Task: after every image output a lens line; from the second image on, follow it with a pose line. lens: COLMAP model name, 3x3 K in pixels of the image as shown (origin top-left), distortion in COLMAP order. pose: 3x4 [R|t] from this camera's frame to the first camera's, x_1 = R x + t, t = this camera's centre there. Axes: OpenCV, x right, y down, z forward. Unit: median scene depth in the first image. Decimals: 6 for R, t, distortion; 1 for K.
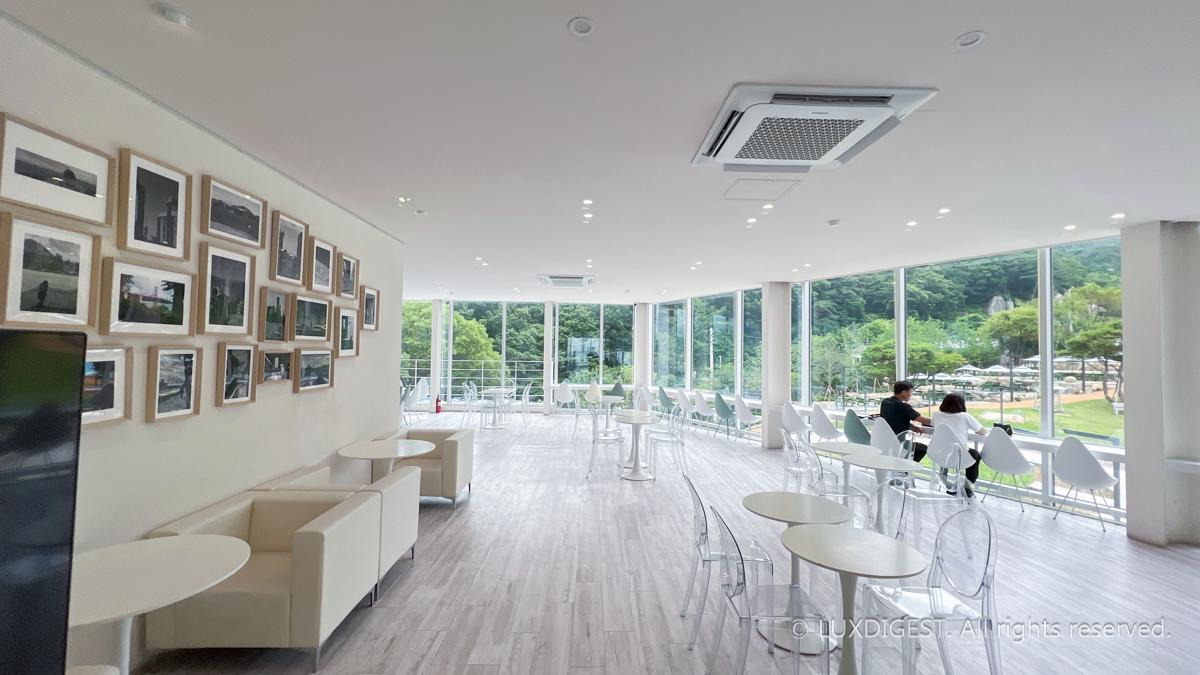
lens RADIAL K [[513.1, 0, 600.0], [0, 513.1, 337.5], [0, 0, 1]] dist [-0.000569, -0.000042]
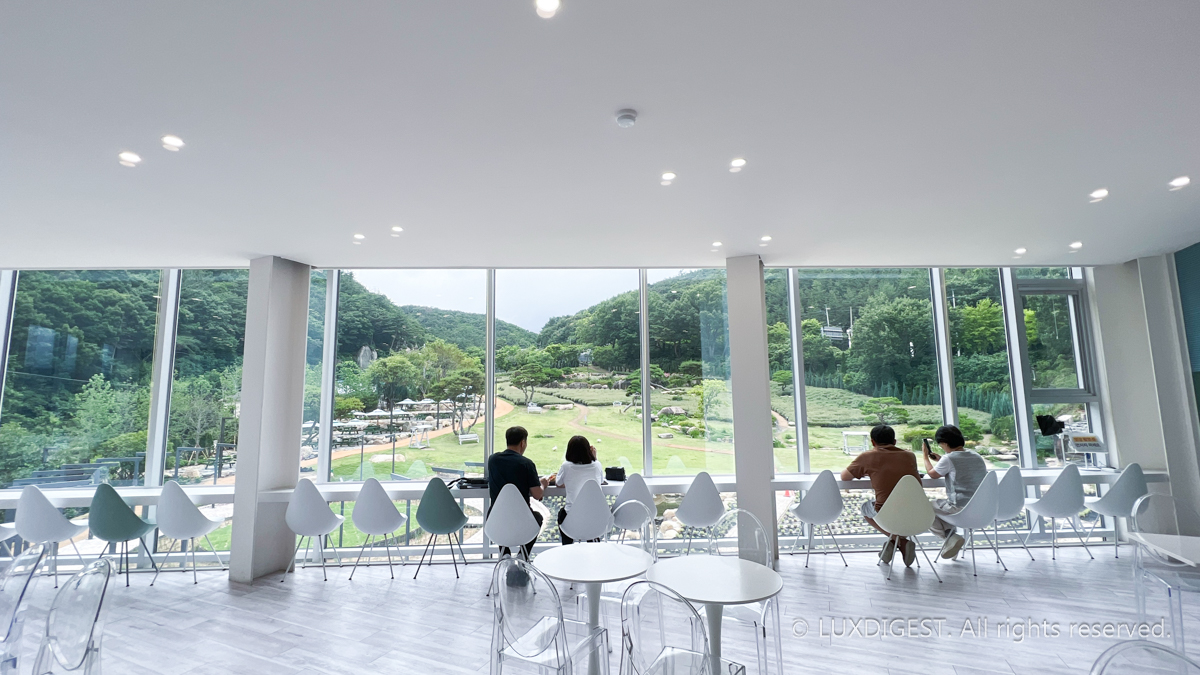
lens RADIAL K [[513.1, 0, 600.0], [0, 513.1, 337.5], [0, 0, 1]] dist [-0.000569, -0.000042]
pose [[0.427513, 0.086486, 0.899863, -0.005886], [-0.001734, 0.995490, -0.094853, 0.046673], [-0.904008, 0.038990, 0.425735, 0.888868]]
